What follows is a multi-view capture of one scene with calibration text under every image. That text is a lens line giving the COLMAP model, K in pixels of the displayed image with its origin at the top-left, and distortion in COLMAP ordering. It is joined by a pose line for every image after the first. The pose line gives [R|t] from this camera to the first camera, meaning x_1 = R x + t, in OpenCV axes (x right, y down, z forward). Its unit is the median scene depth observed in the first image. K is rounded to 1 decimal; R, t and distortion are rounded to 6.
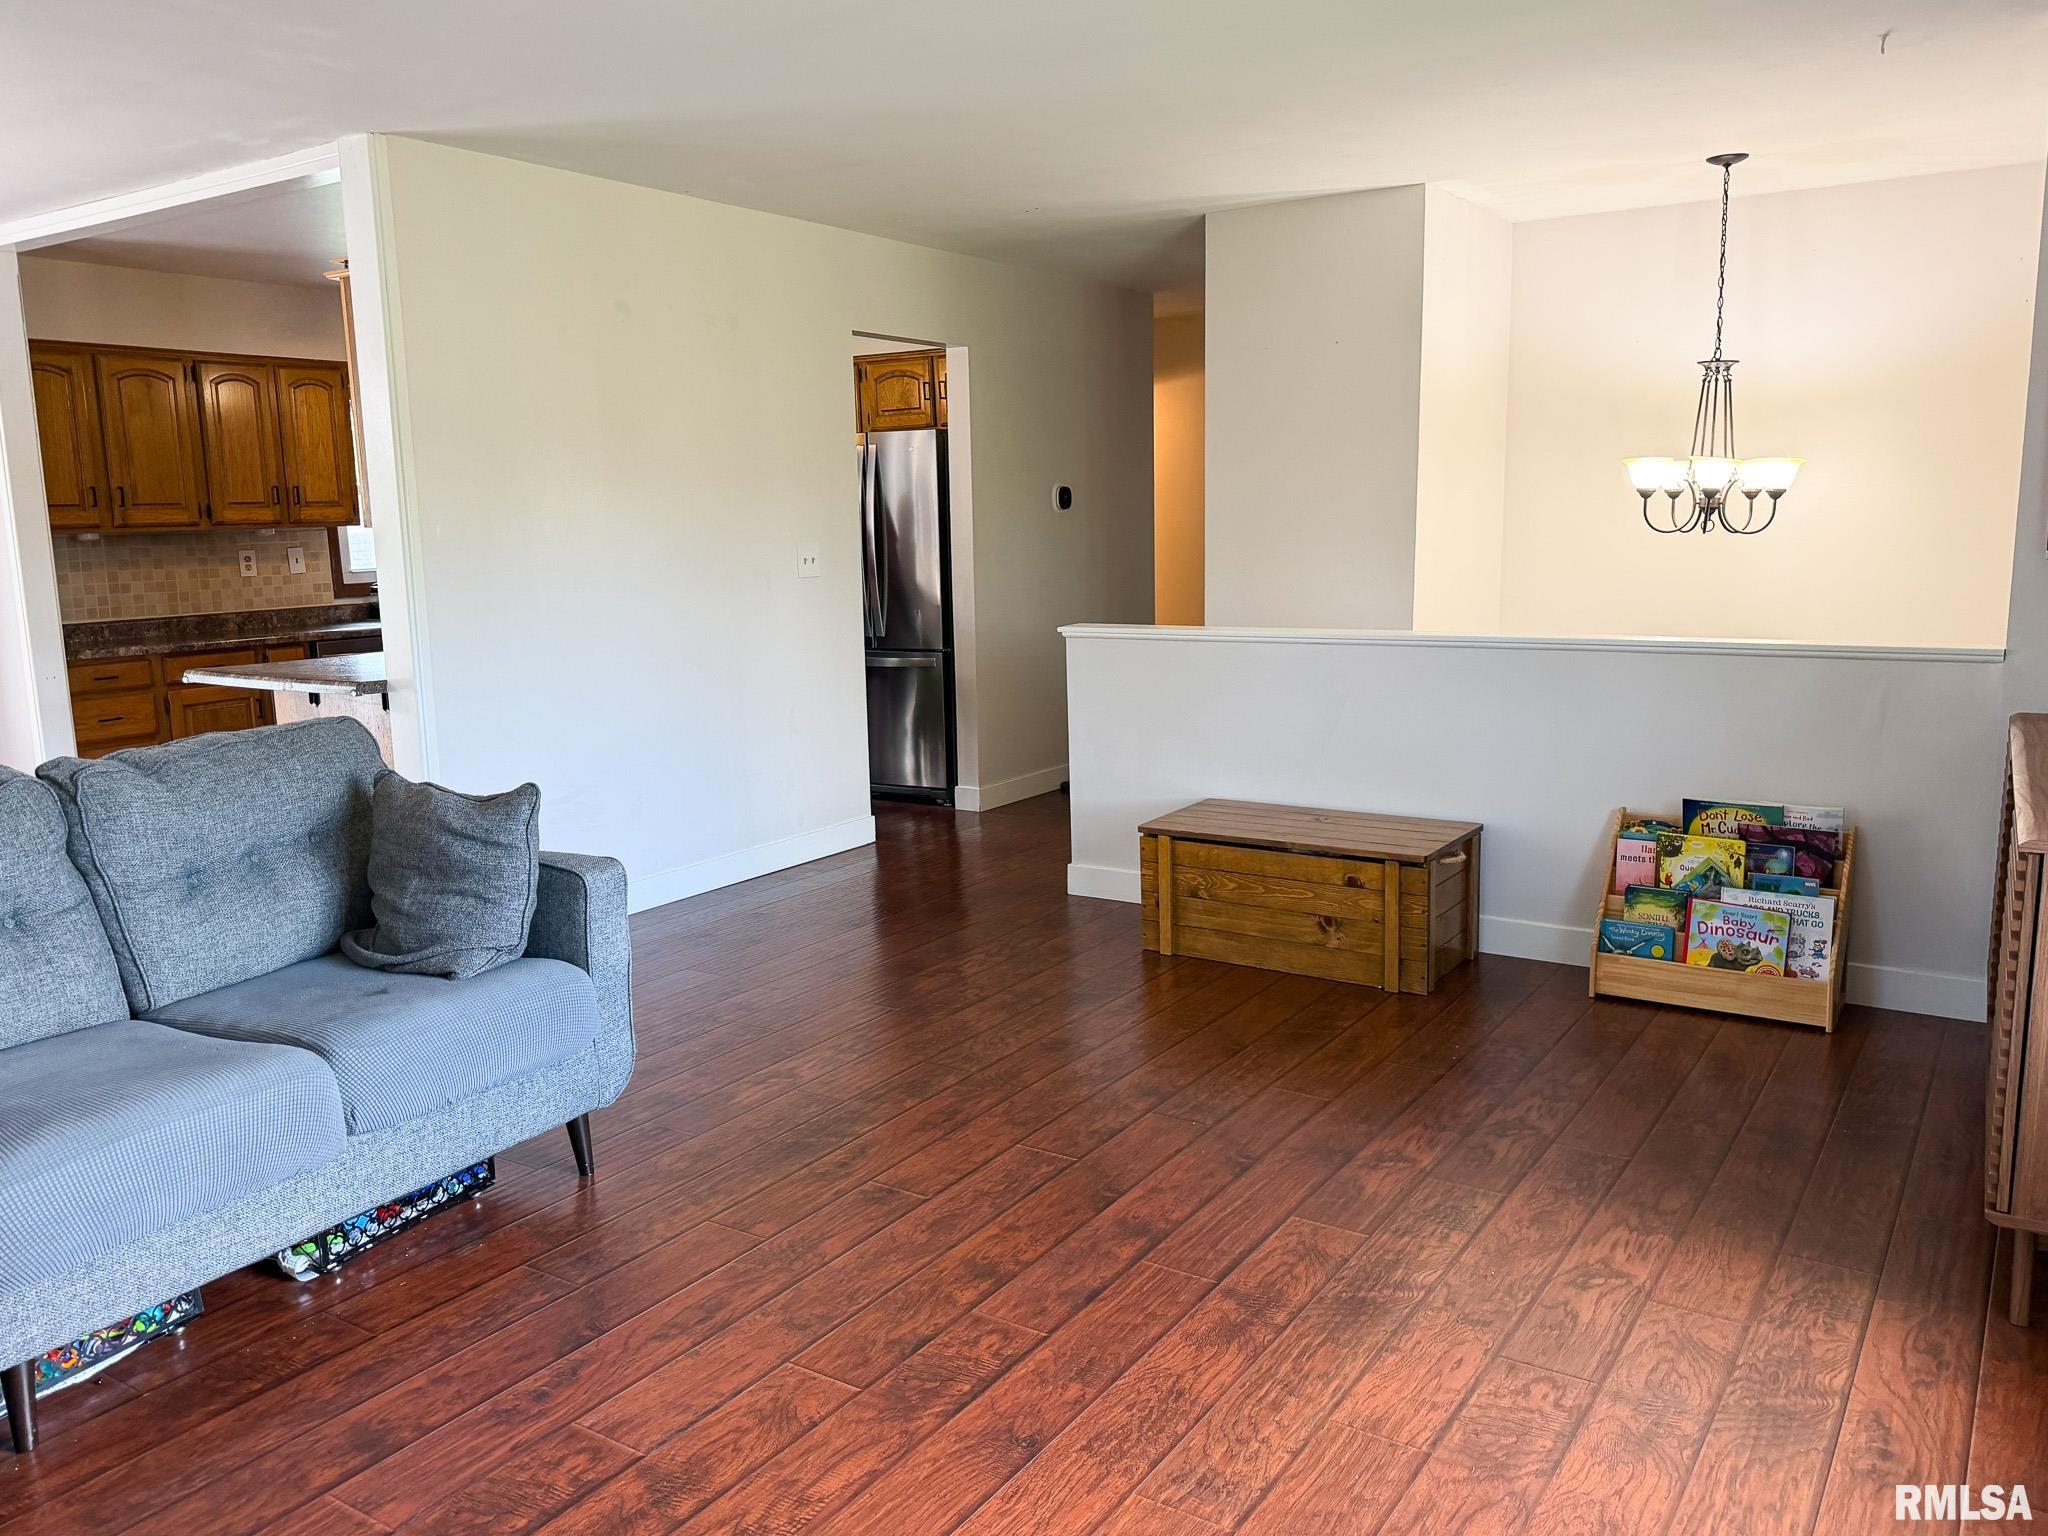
lens RADIAL K [[1553.1, 0, 1024.0], [0, 1553.1, 768.0], [0, 0, 1]] dist [0.073560, -0.094060]
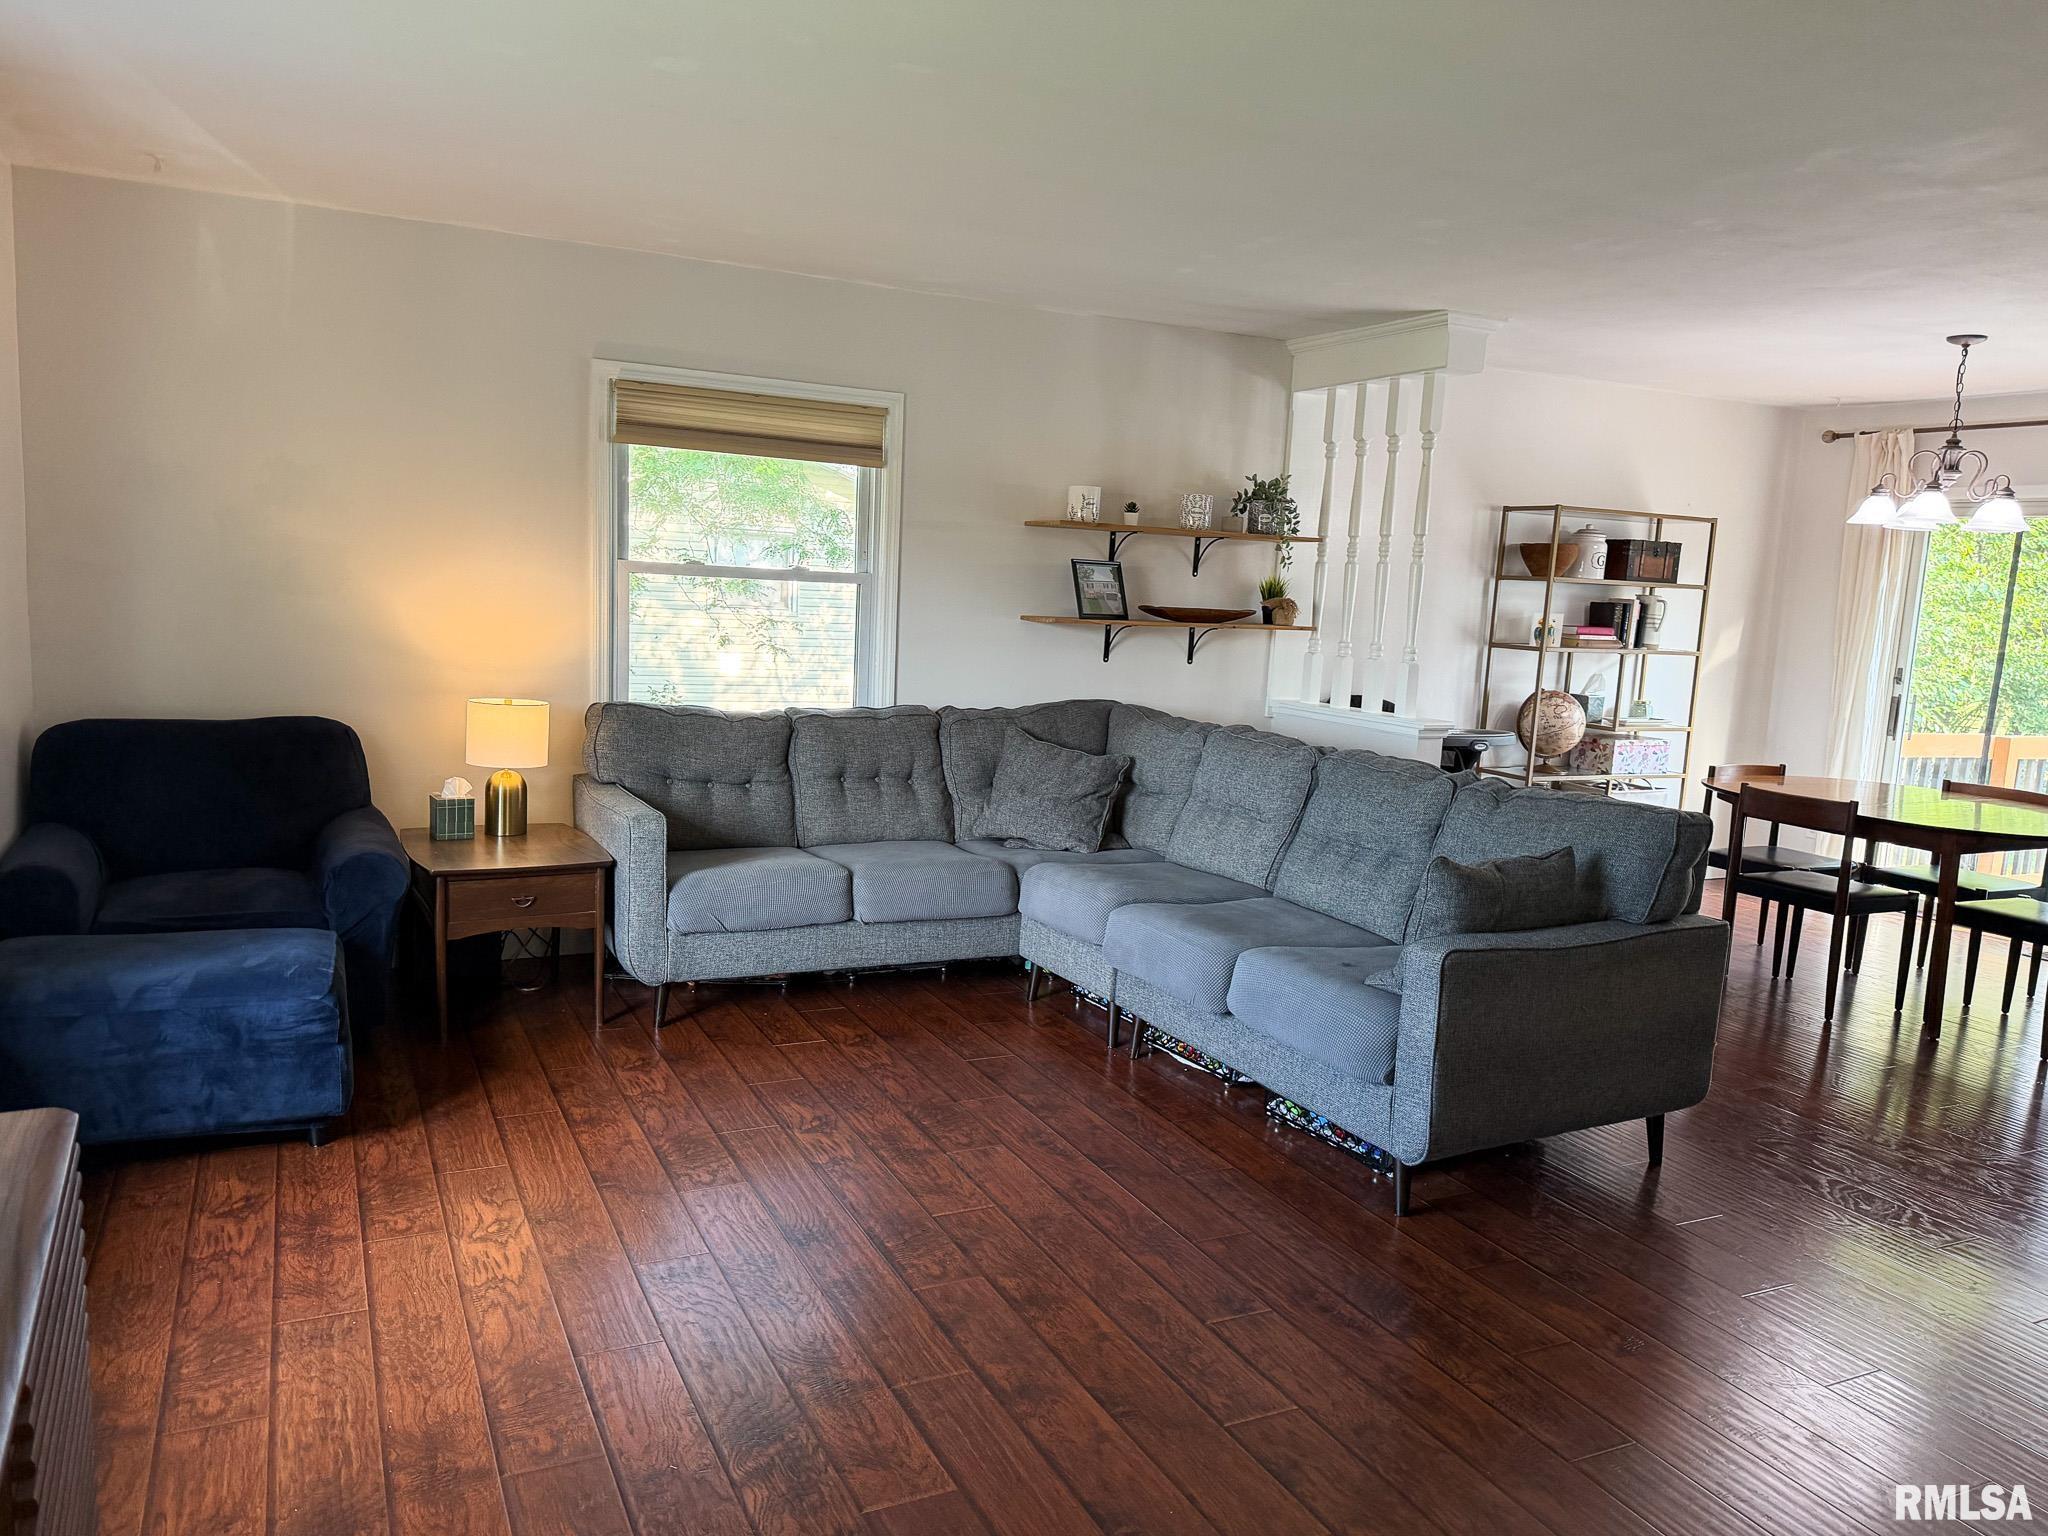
lens RADIAL K [[1457.2, 0, 1024.0], [0, 1457.2, 768.0], [0, 0, 1]] dist [0.094104, -0.109262]
pose [[-0.502669, 0.115333, -0.856751, 0.757641], [-0.182683, 0.954507, 0.235676, -0.254399], [0.844956, 0.274981, -0.458732, 1.259083]]
